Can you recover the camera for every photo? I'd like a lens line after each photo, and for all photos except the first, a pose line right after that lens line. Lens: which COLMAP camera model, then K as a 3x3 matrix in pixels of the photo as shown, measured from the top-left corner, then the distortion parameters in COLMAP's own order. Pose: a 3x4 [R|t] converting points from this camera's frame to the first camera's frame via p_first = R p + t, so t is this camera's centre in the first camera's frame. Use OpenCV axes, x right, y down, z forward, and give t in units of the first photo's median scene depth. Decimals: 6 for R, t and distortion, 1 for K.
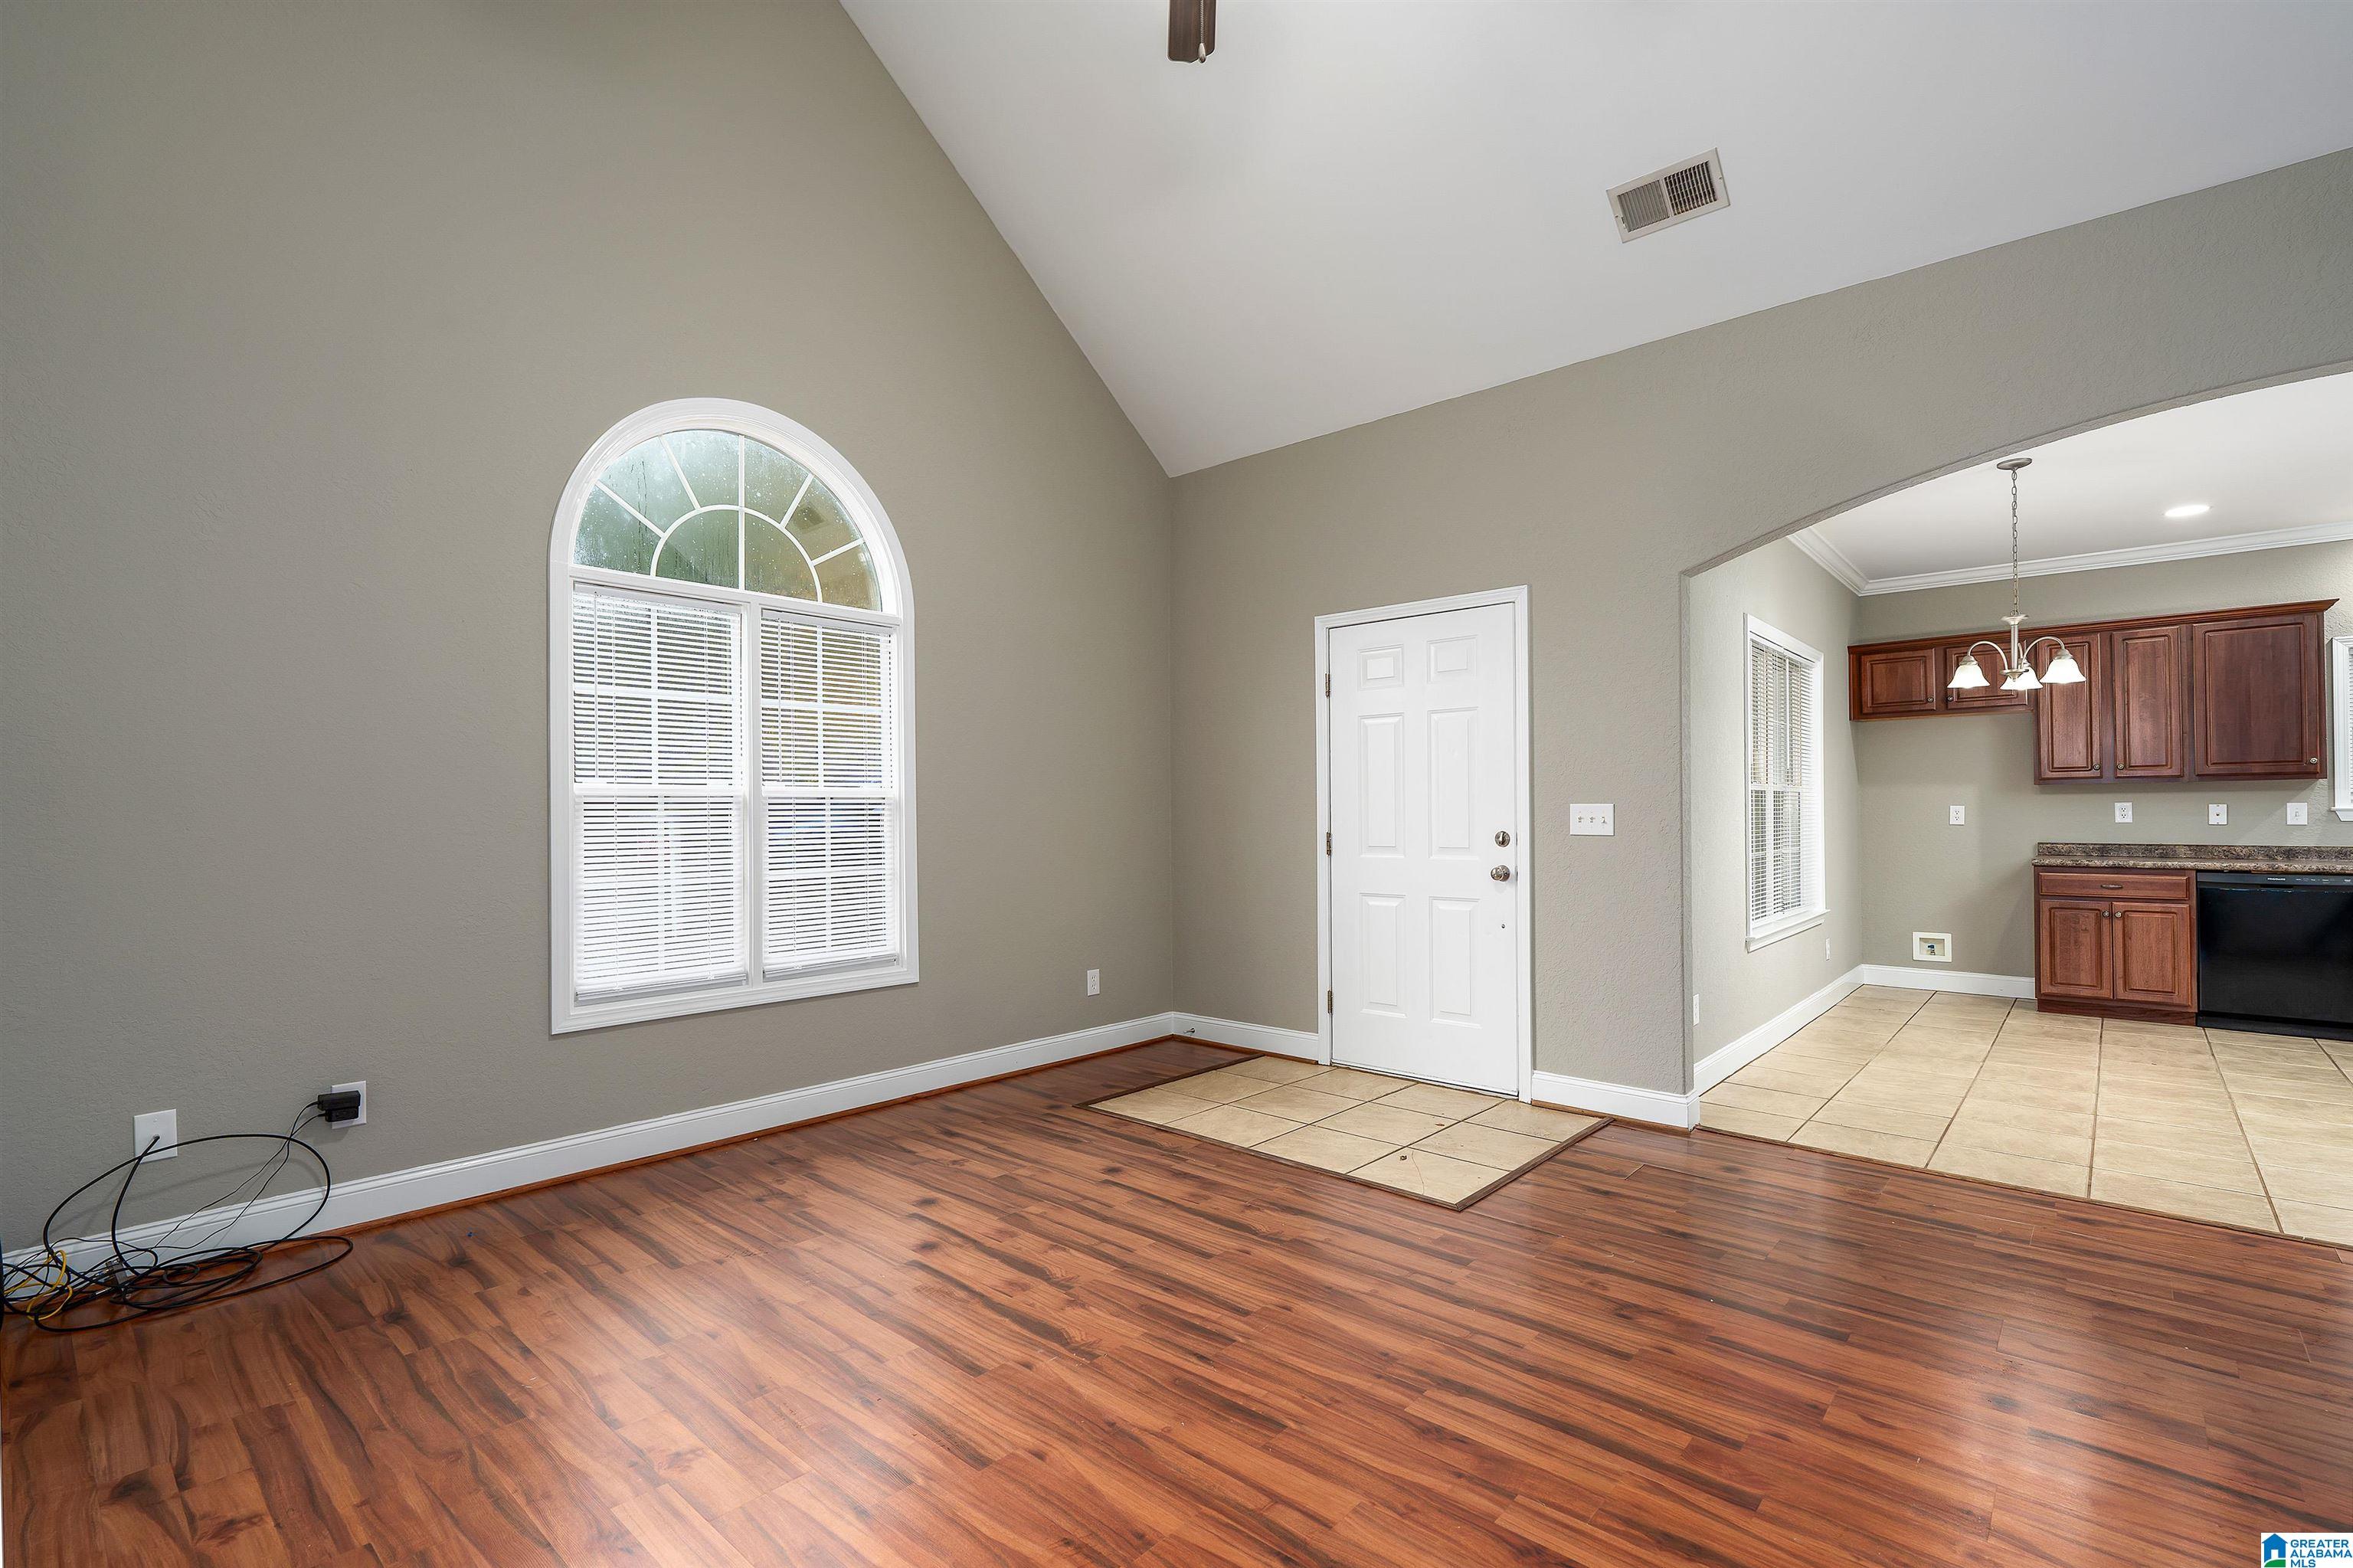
lens RADIAL K [[1056.6, 0, 1184.6], [0, 1056.6, 807.3], [0, 0, 1]] dist [-0.000980, -0.000147]
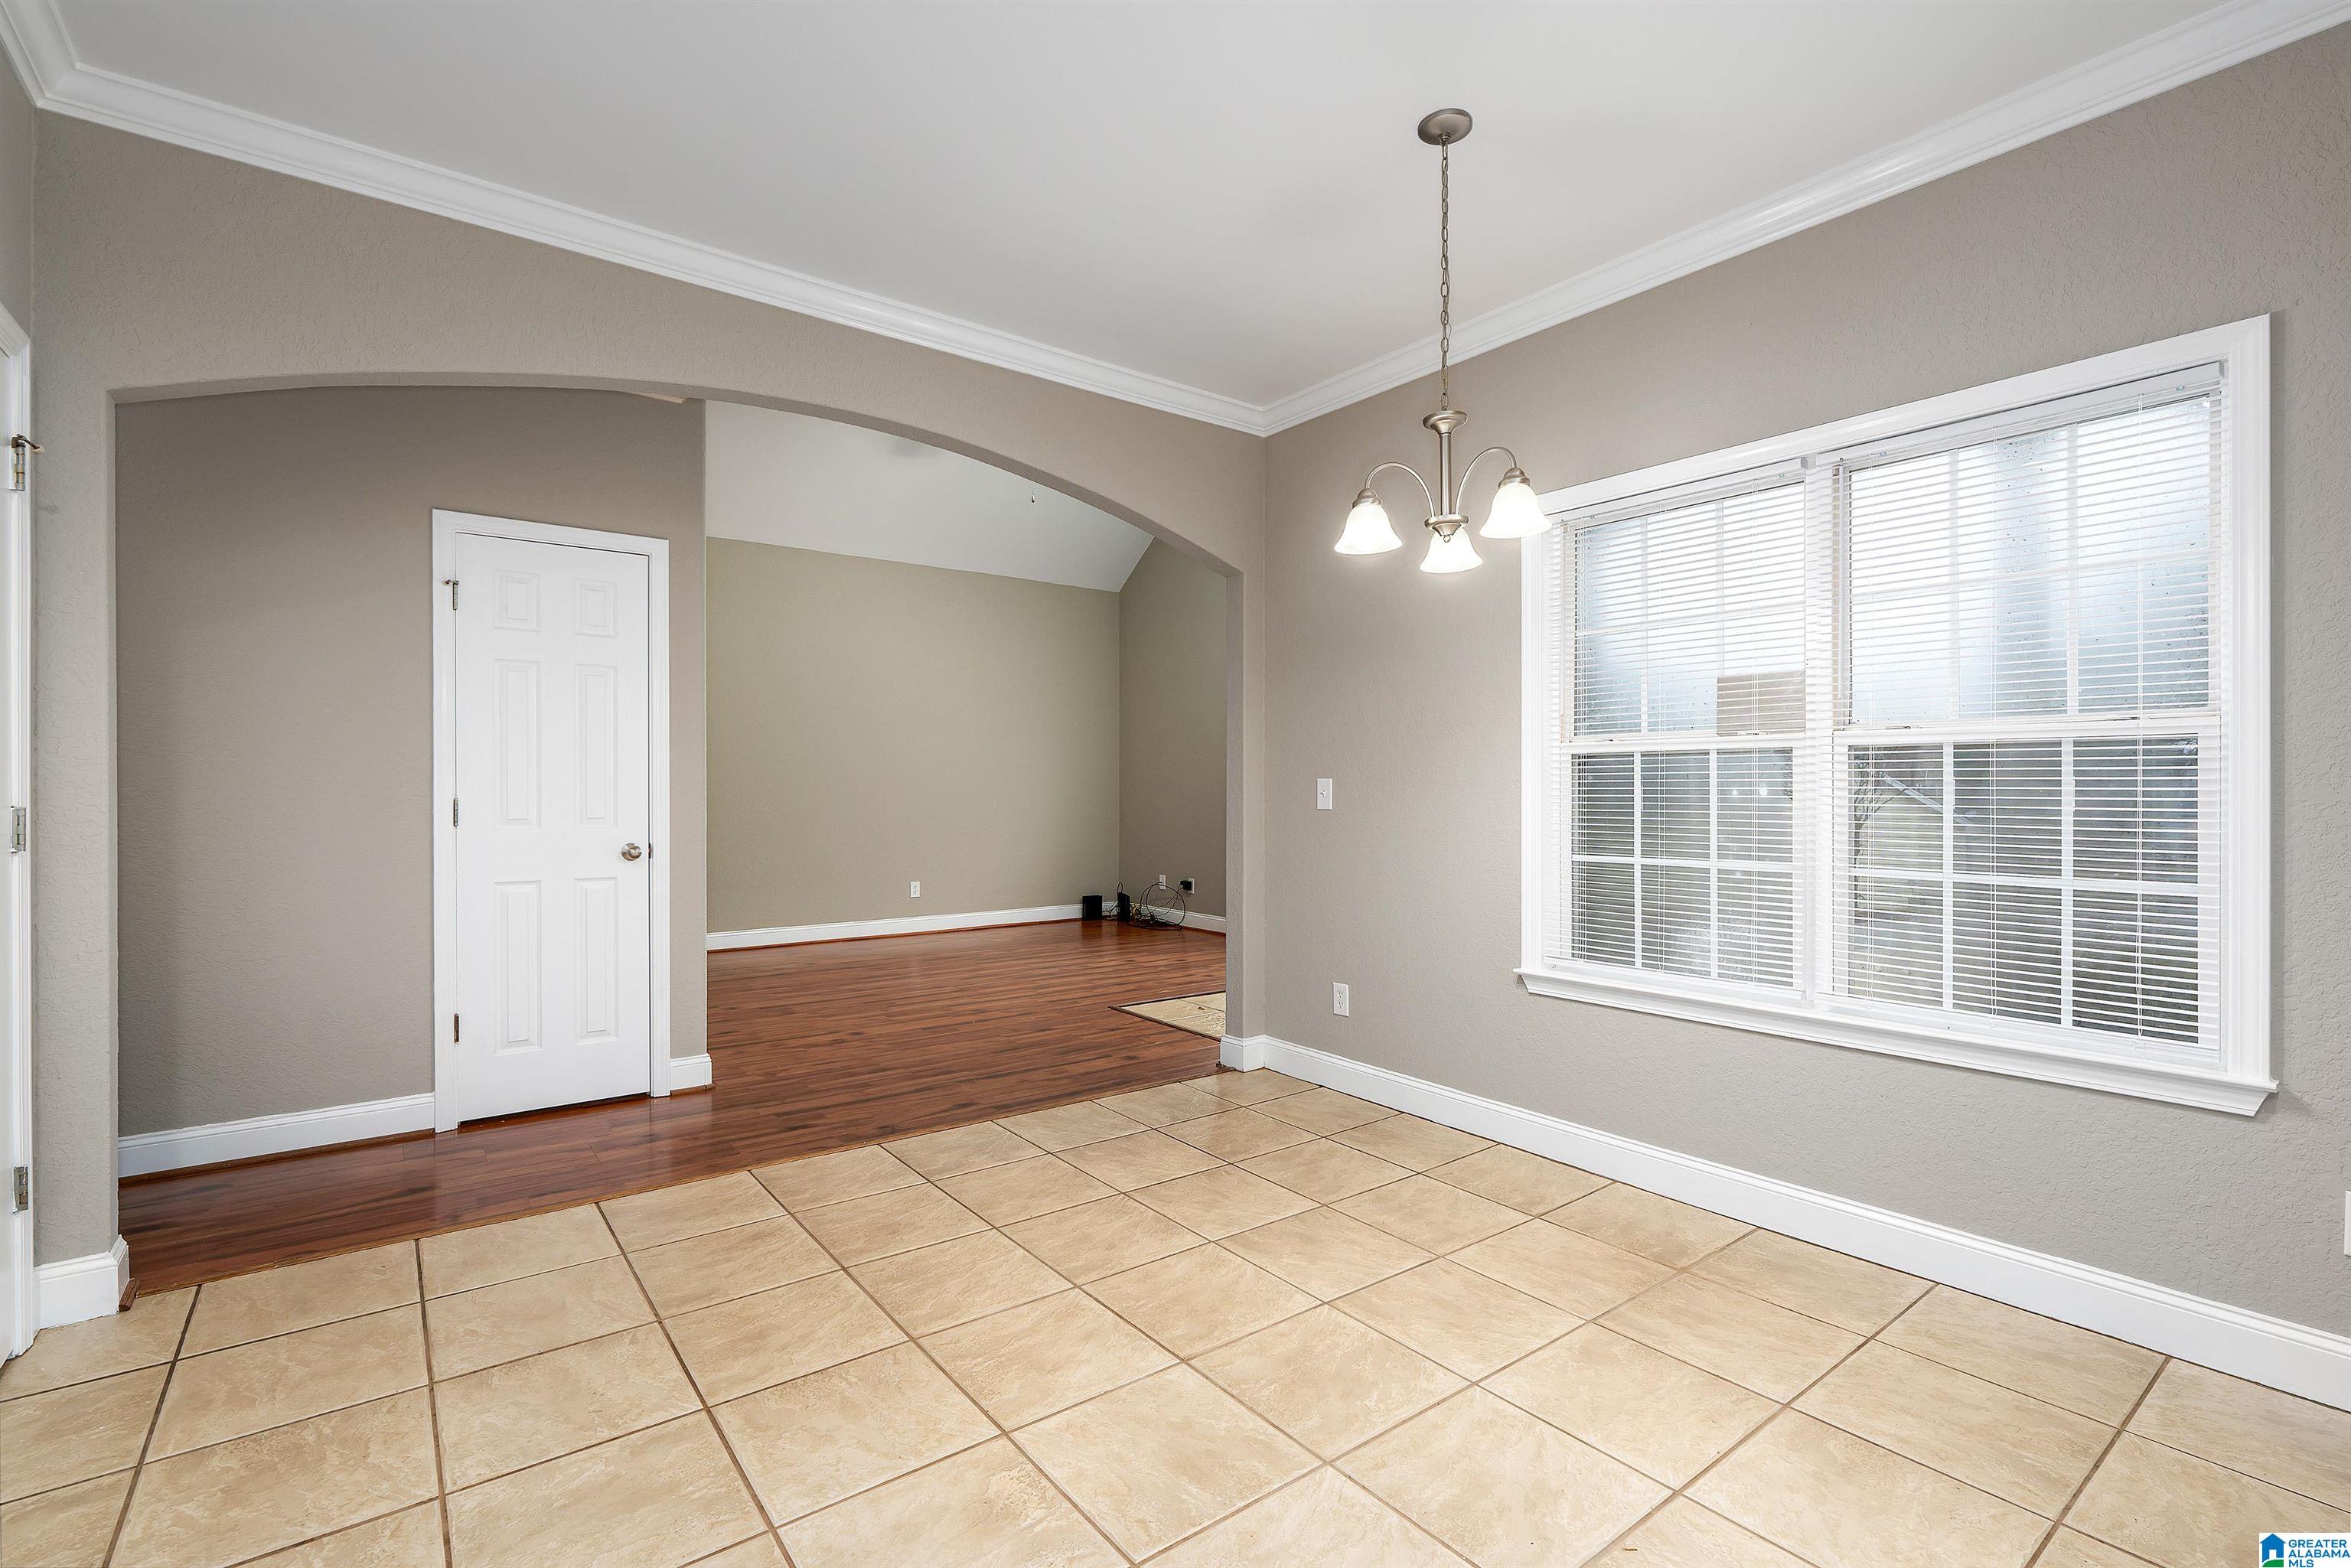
lens RADIAL K [[1055.7, 0, 1183.6], [0, 1055.7, 807.2], [0, 0, 1]] dist [-0.000980, -0.000147]
pose [[-0.186312, 0.019591, -0.982295, 1.322707], [0.003795, 0.999808, 0.019220, 0.003014], [0.982483, -0.000147, -0.186351, 0.964925]]
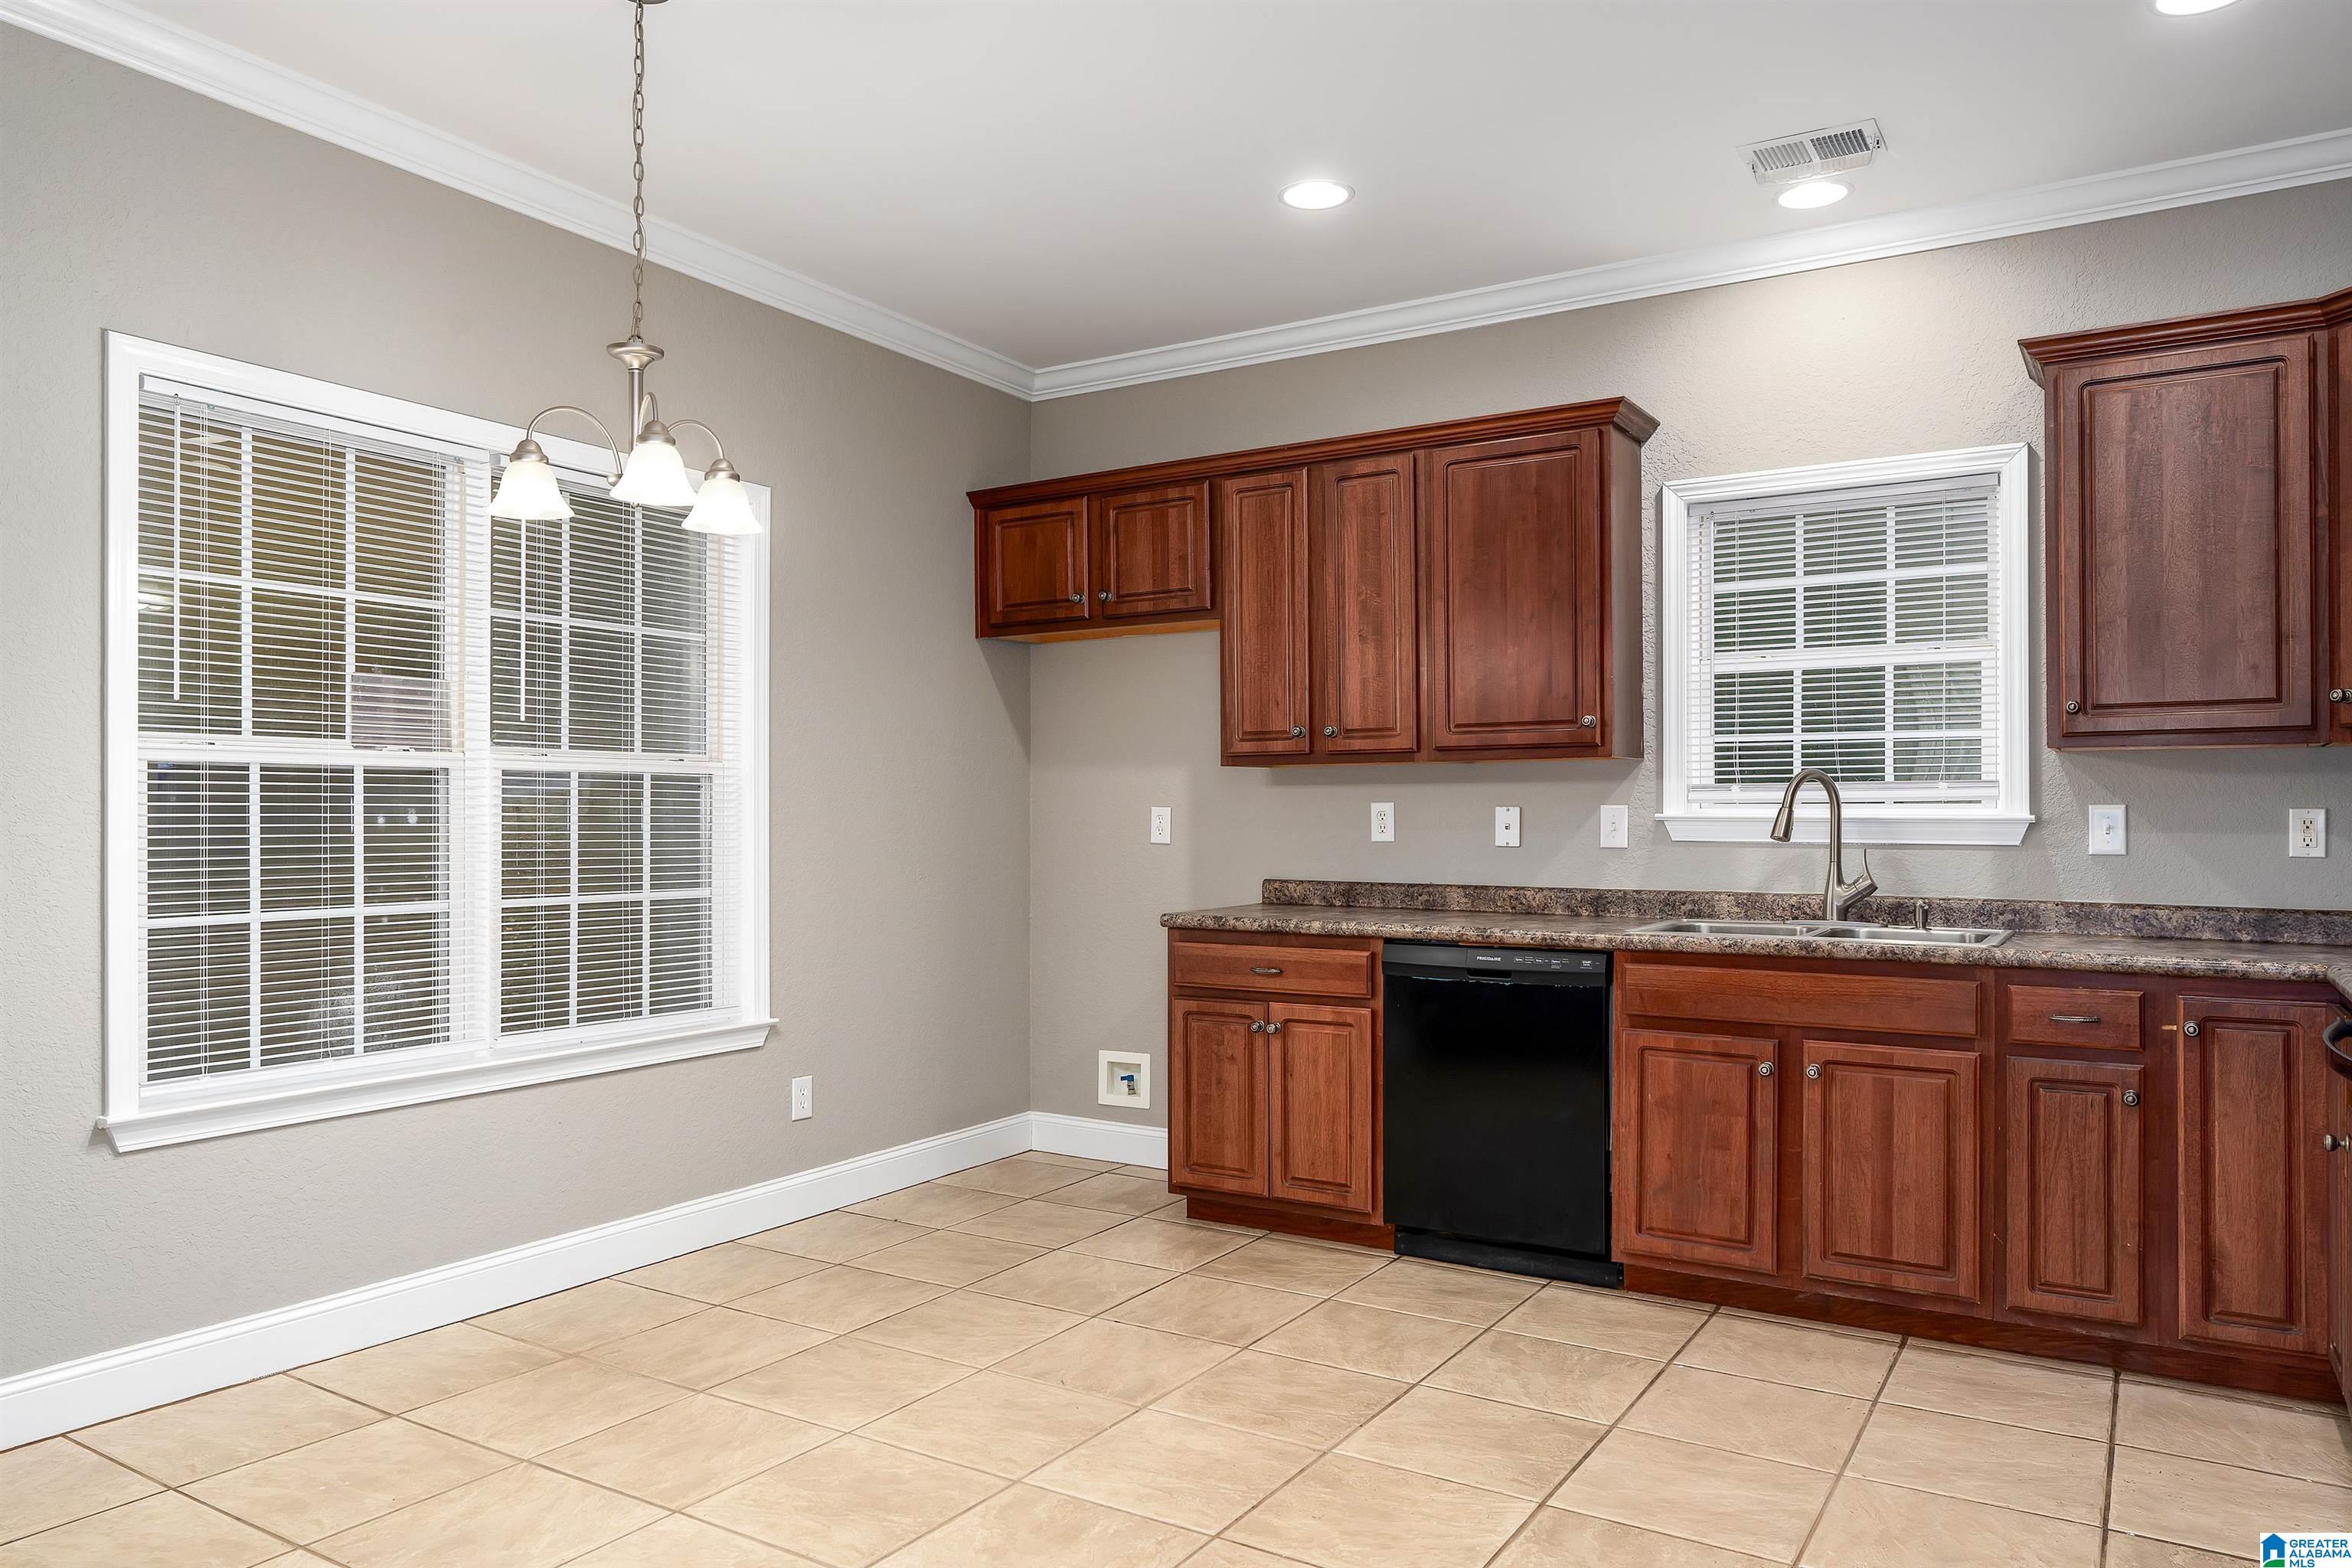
lens RADIAL K [[1569.4, 0, 1176.4], [0, 1569.4, 816.2], [0, 0, 1]] dist [-0.002624, -0.001112]
pose [[0.986493, 0.006393, 0.163681, 0.893504], [-0.007112, 0.999967, 0.003810, -0.000112], [-0.163651, -0.004922, 0.986506, 0.350084]]
